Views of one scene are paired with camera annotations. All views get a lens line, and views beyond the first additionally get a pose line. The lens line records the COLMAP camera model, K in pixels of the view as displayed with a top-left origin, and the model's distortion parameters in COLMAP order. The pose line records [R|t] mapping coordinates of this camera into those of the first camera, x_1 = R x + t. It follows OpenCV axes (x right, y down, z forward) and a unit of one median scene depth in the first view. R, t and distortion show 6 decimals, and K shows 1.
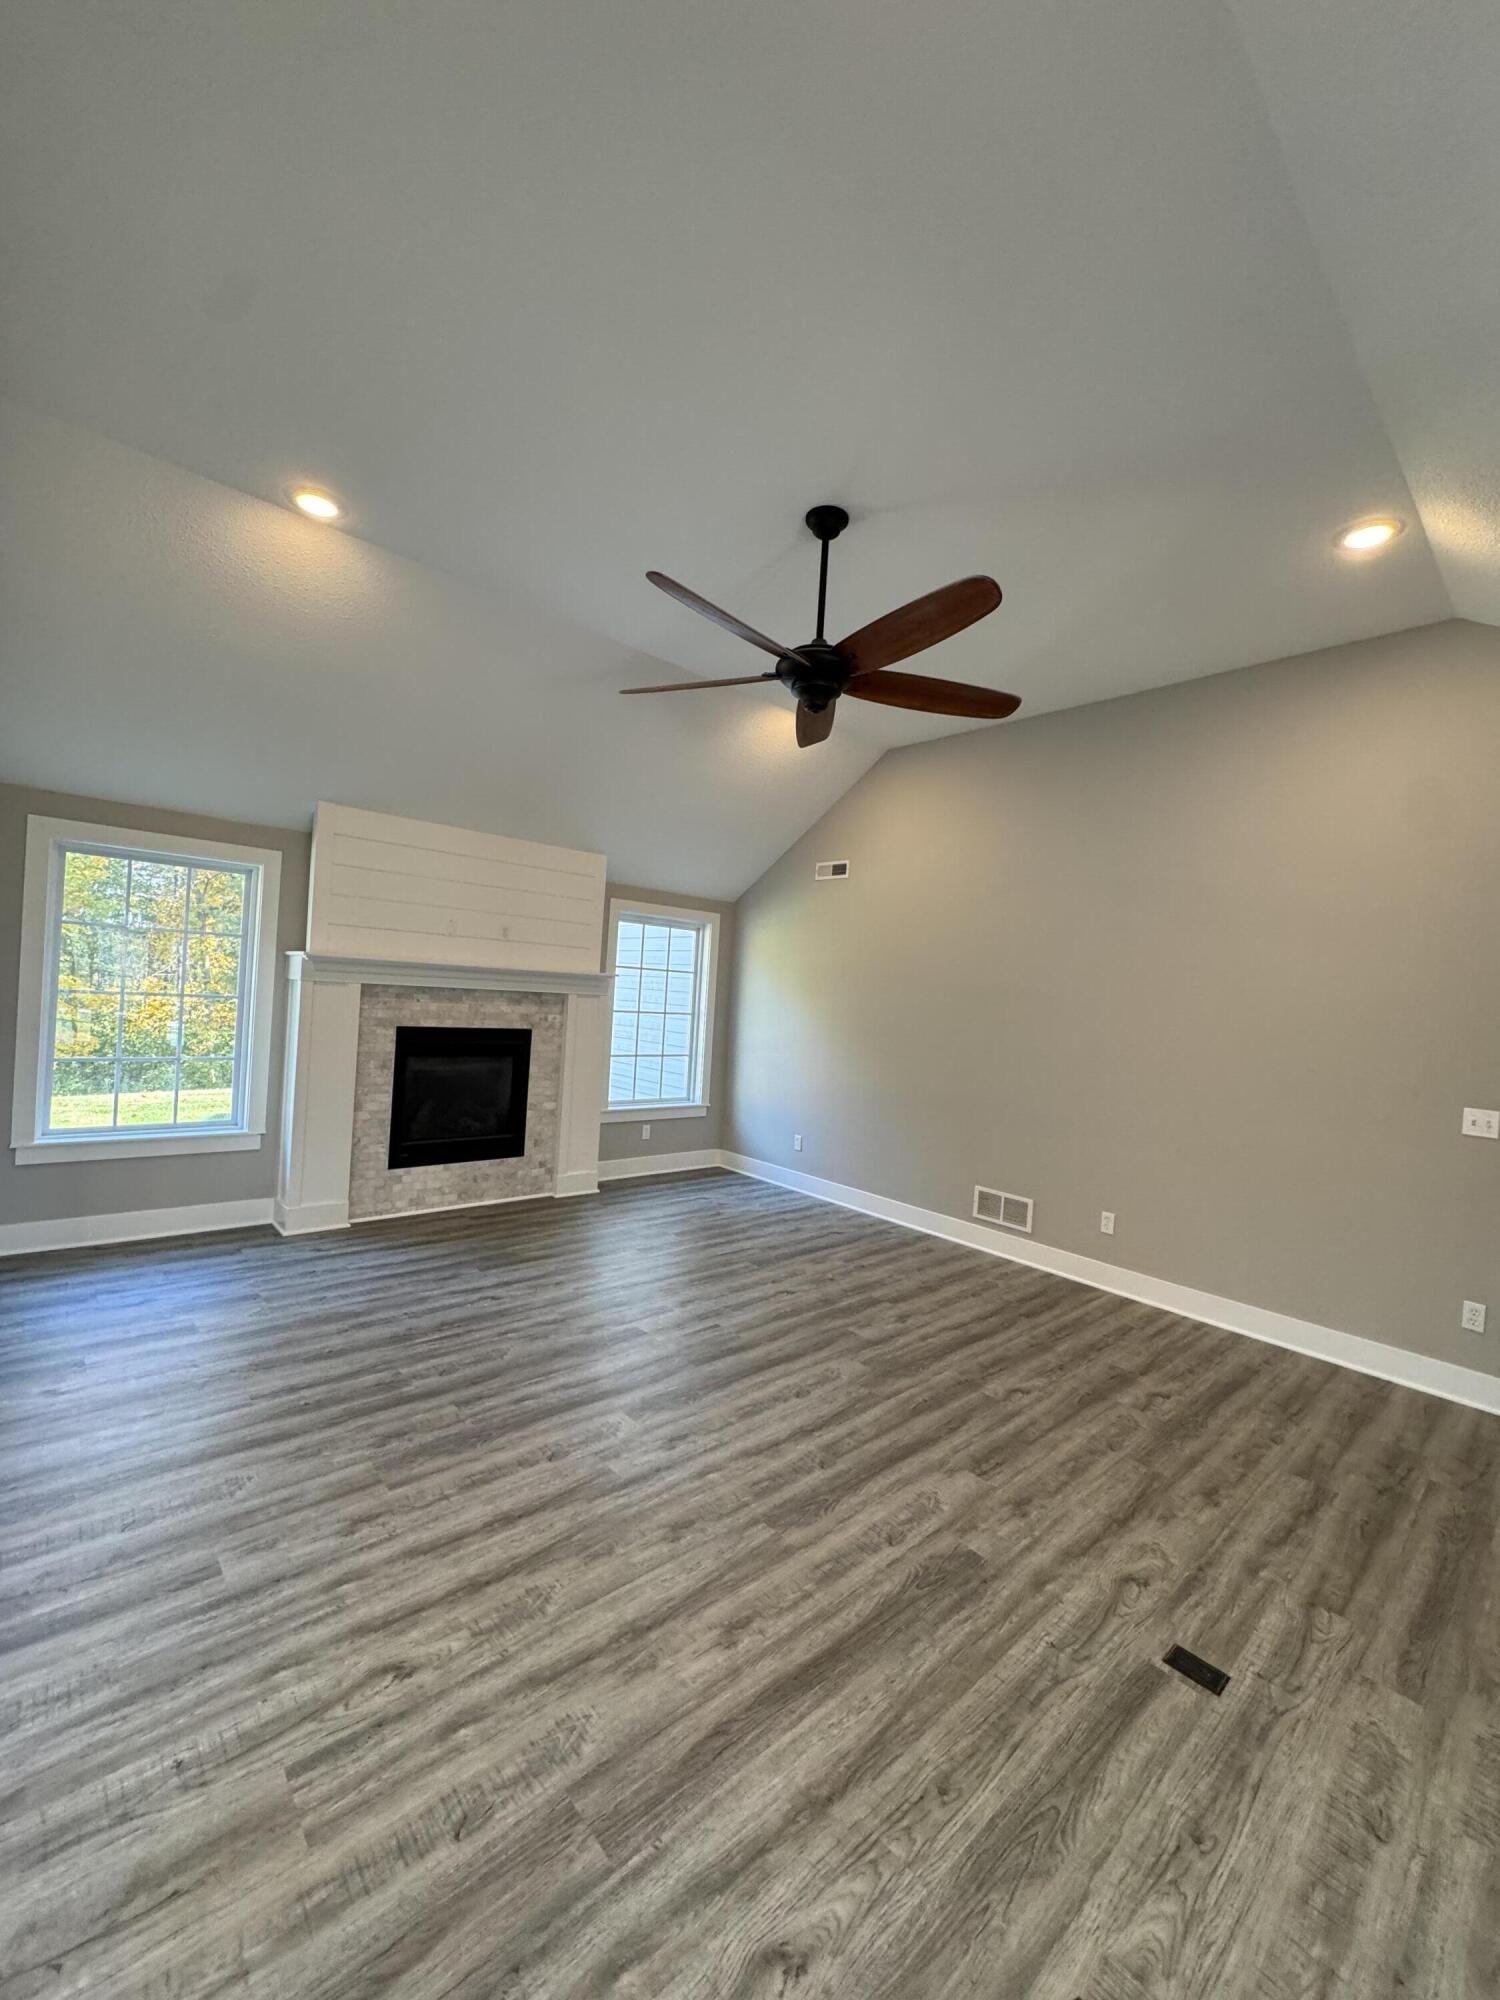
lens RADIAL K [[795.5, 0, 753.9], [0, 795.5, 998.8], [0, 0, 1]] dist [-0.005520, 0.000662]
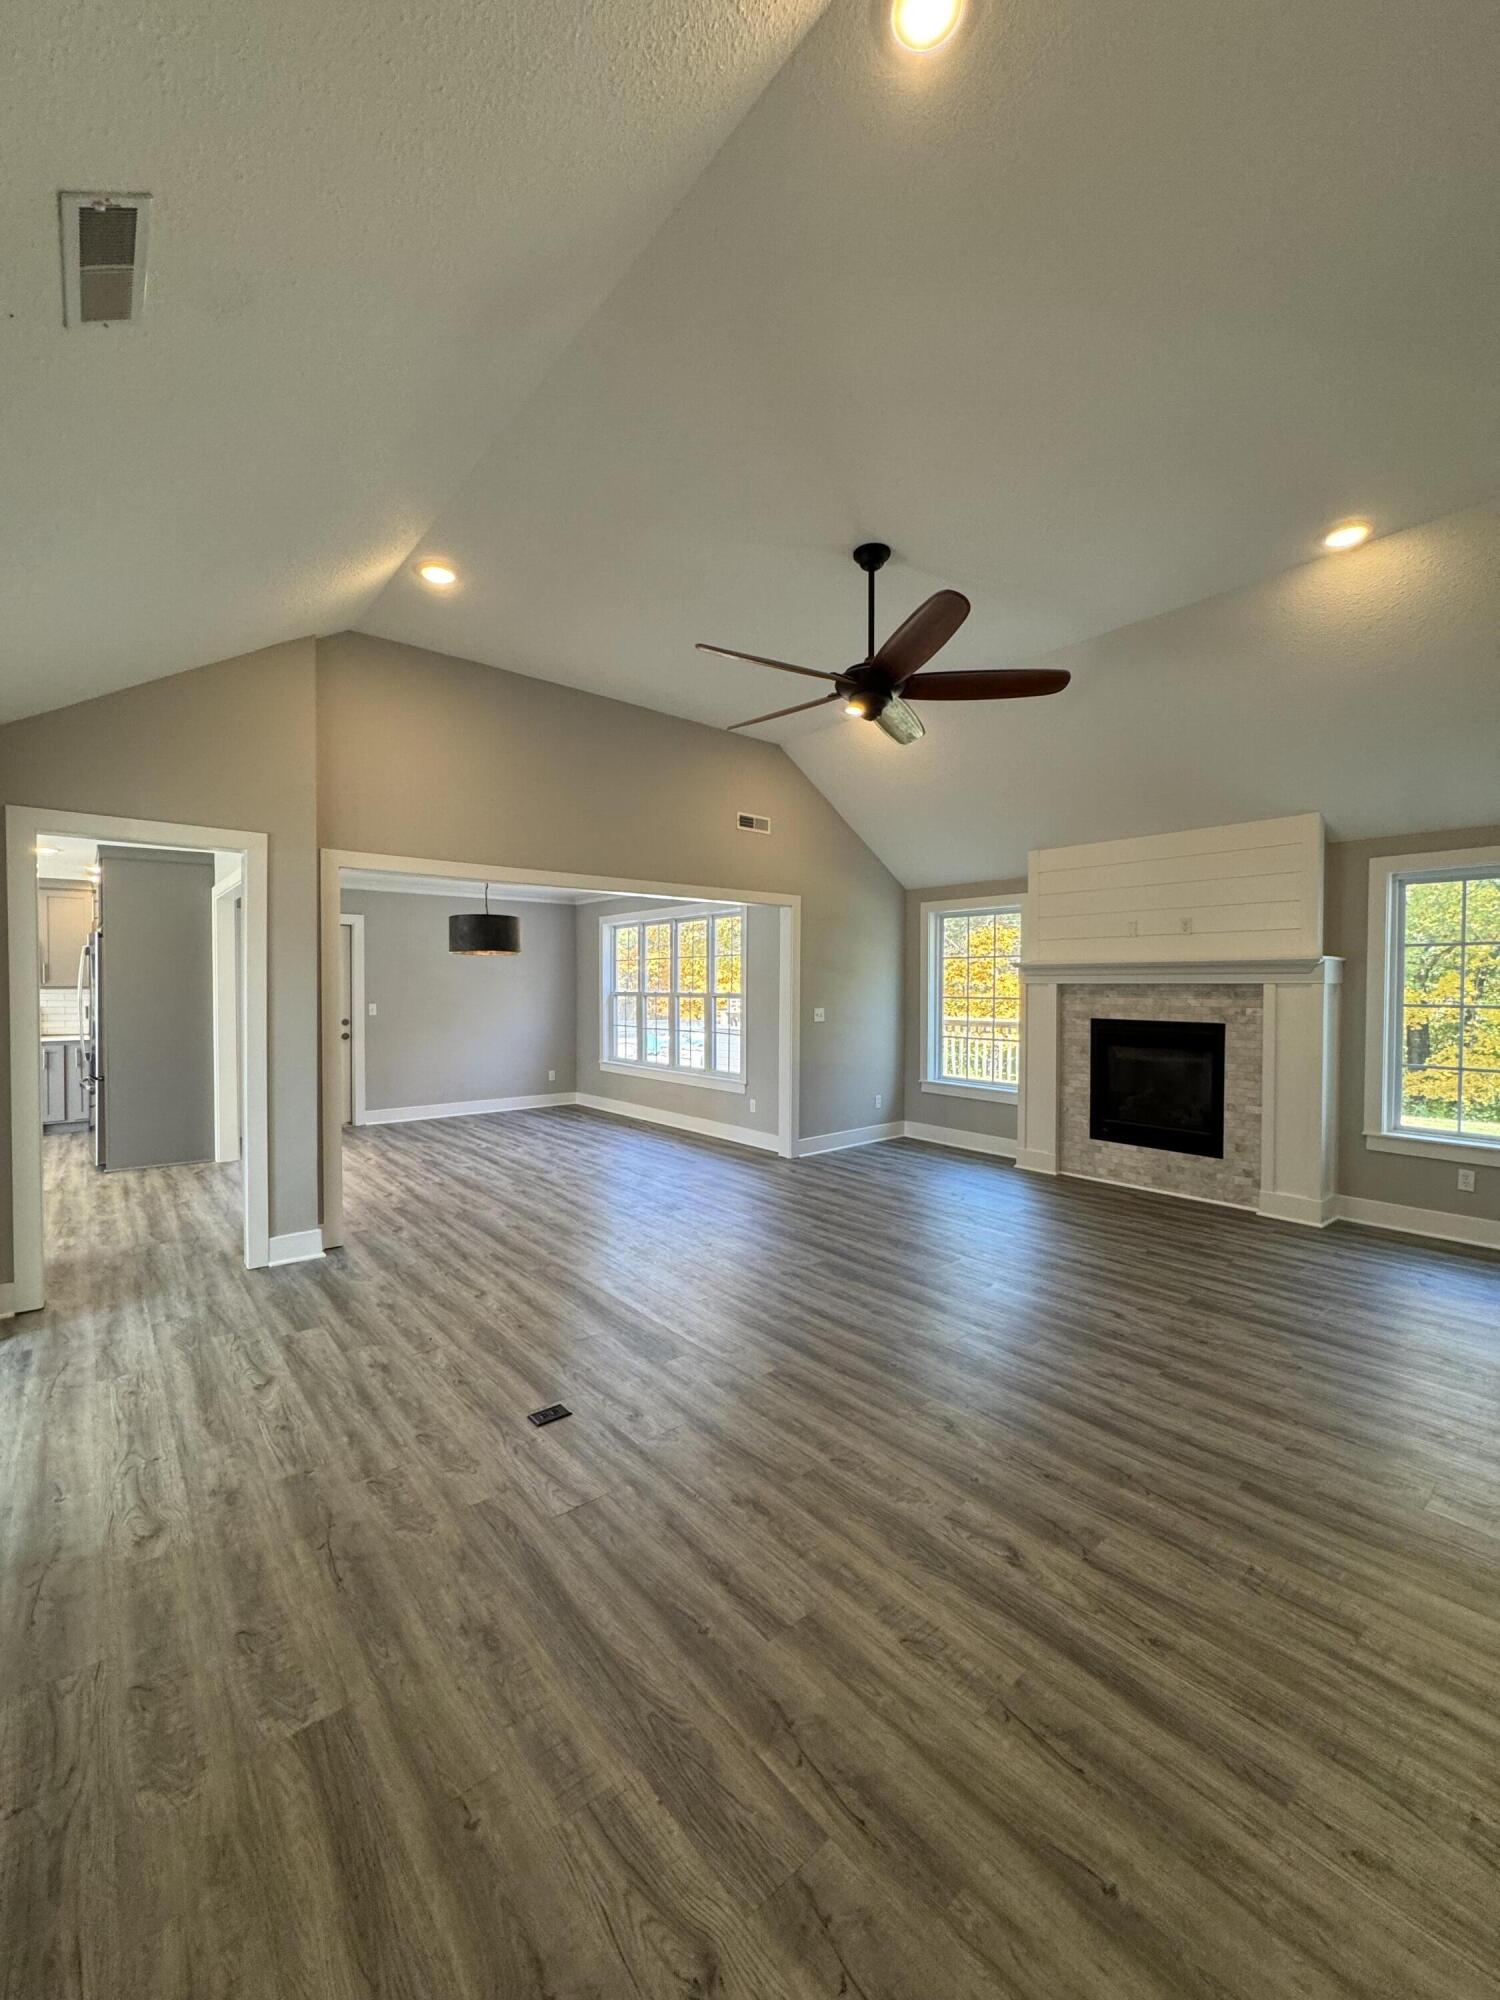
lens RADIAL K [[795.5, 0, 753.5], [0, 795.5, 1000.5], [0, 0, 1]] dist [-0.005520, 0.000662]
pose [[-0.036565, -0.043238, -0.998395, 1.219545], [-0.012205, 0.999008, -0.042817, 0.104726], [0.999257, 0.010620, -0.037056, 0.865004]]
